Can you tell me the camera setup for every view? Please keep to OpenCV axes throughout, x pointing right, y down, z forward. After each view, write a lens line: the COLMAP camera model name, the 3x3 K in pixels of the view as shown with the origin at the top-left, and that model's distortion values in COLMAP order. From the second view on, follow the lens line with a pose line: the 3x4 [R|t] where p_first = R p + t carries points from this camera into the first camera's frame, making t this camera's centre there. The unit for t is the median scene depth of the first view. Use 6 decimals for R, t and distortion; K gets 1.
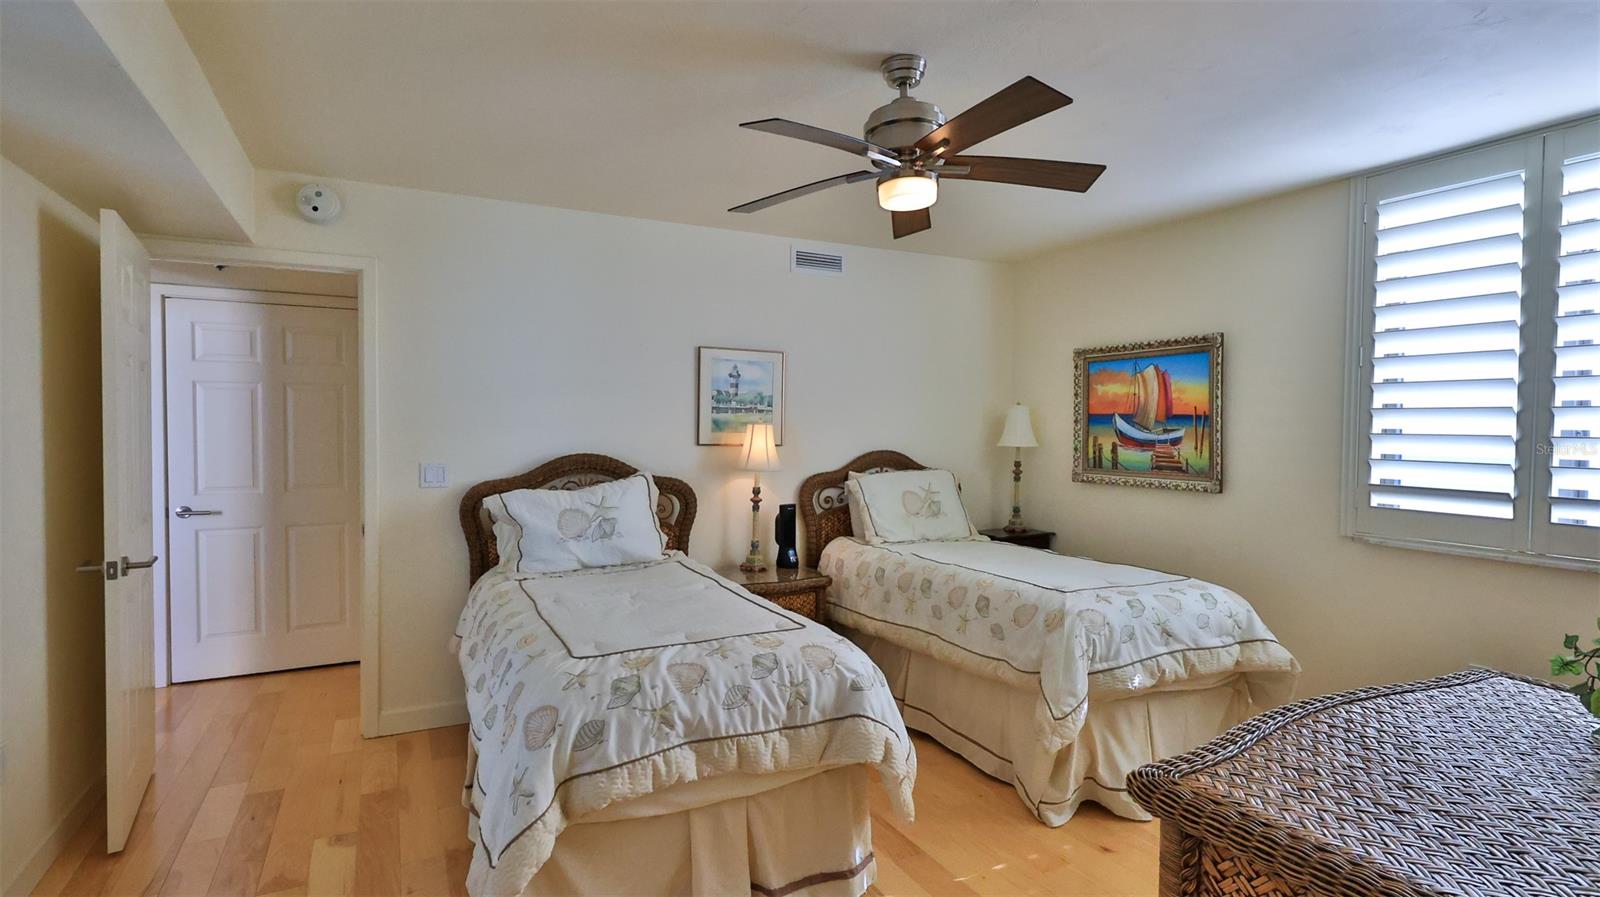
lens RADIAL K [[801.0, 0, 800.0], [0, 801.0, 445.6], [0, 0, 1]] dist [0.011034, -0.000031]
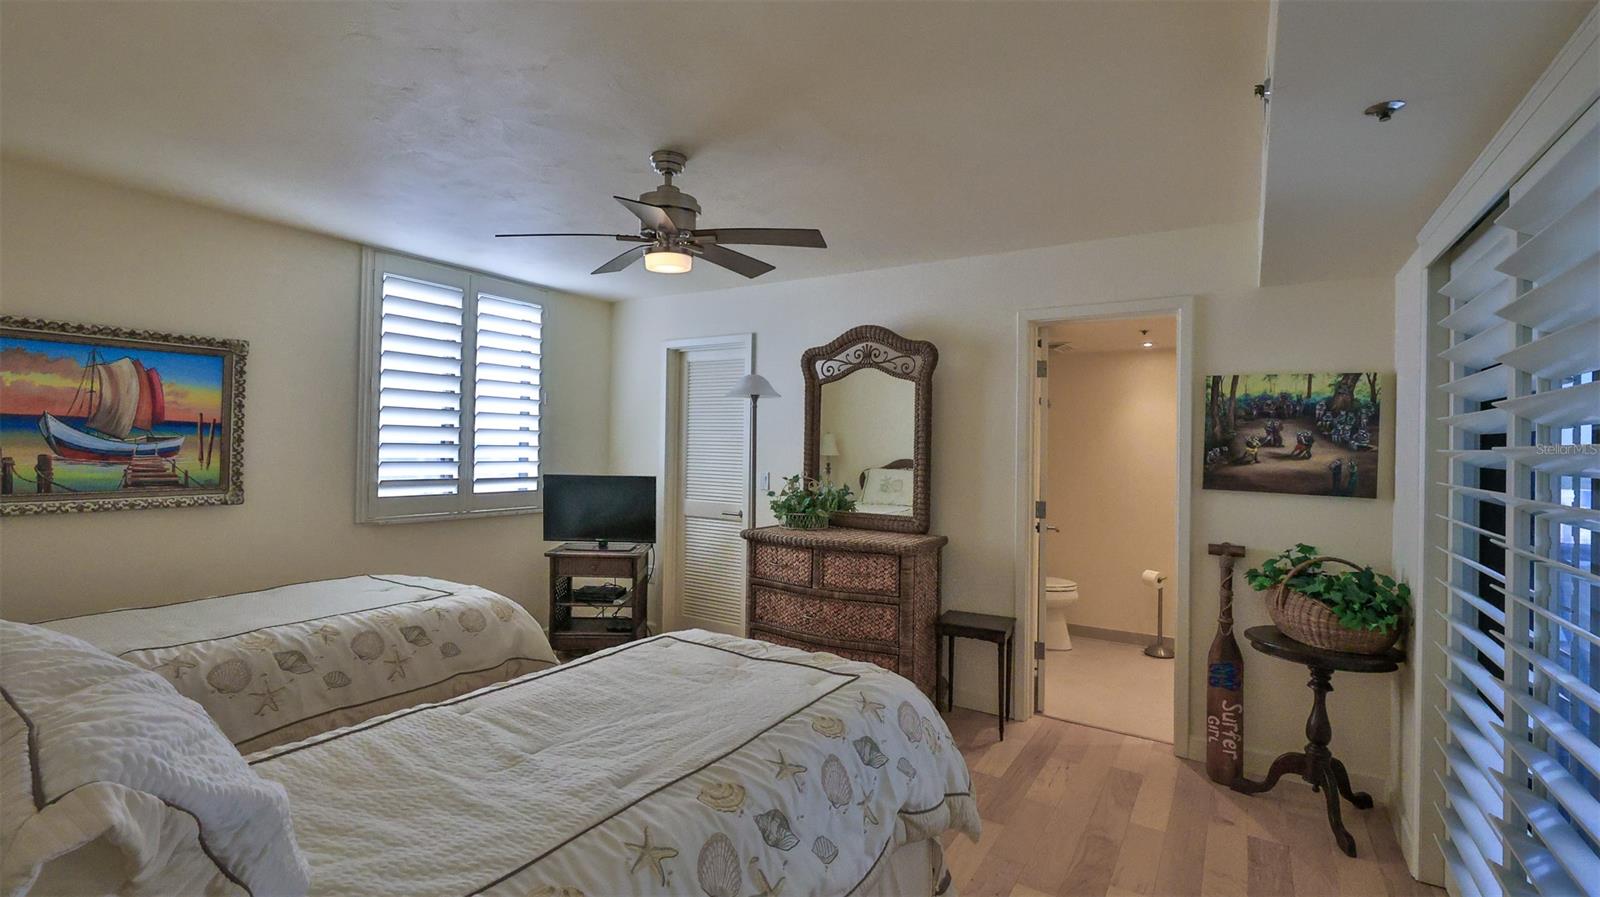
lens RADIAL K [[707.7, 0, 793.8], [0, 707.7, 443.9], [0, 0, 1]] dist [-0.000063, -0.000075]
pose [[-0.506849, -0.010846, 0.861966, -0.540170], [0.001746, 0.999906, 0.013608, -0.023421], [-0.862033, 0.008402, -0.506783, 0.817235]]
